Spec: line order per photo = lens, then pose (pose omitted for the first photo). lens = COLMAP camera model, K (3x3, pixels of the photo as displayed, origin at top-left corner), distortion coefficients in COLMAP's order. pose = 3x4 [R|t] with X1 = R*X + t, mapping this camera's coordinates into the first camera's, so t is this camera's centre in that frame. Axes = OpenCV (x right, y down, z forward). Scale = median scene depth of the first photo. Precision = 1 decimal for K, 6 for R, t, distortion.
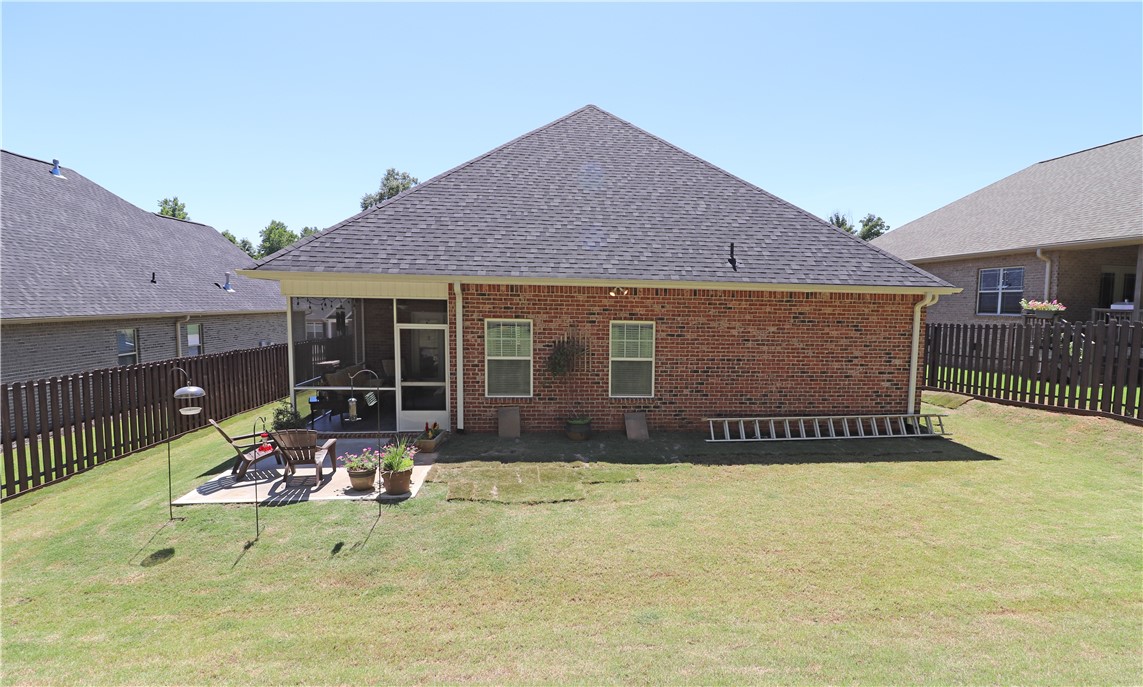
lens RADIAL K [[518.6, 0, 578.9], [0, 518.6, 342.1], [0, 0, 1]] dist [-0.009660, -0.000494]
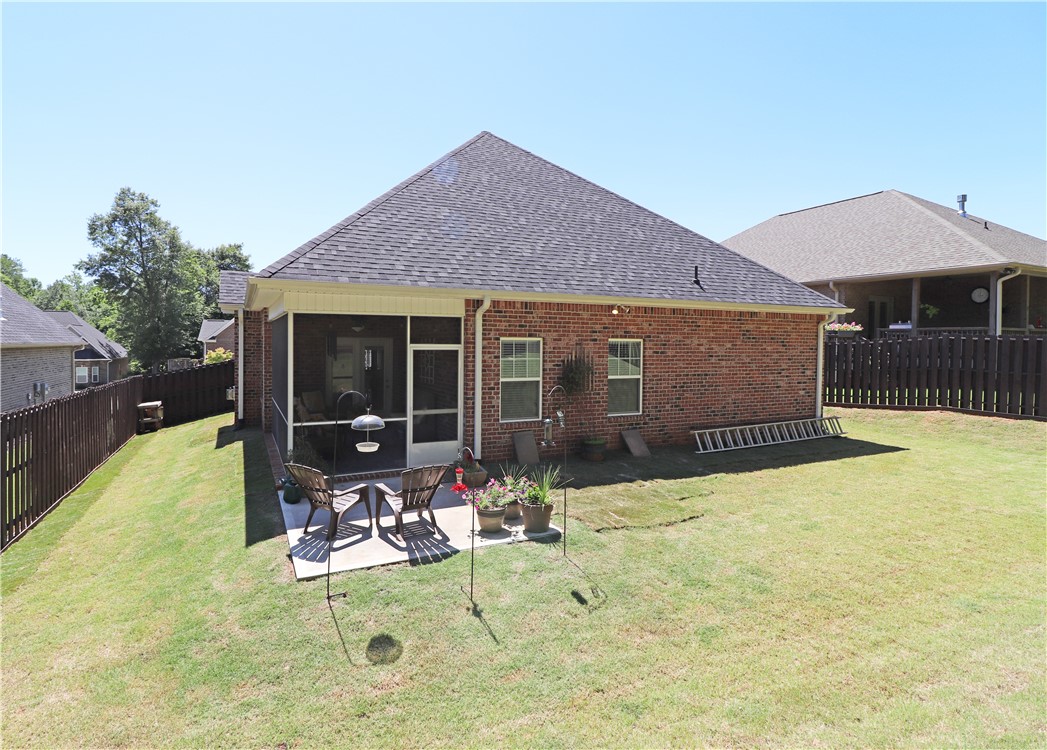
lens RADIAL K [[514.8, 0, 452.9], [0, 514.8, 346.4], [0, 0, 1]] dist [-0.004108, -0.000754]
pose [[0.959431, -0.016532, 0.281459, -0.519500], [0.033412, 0.997912, -0.055280, 0.018941], [-0.279958, 0.062442, 0.957980, 0.137380]]
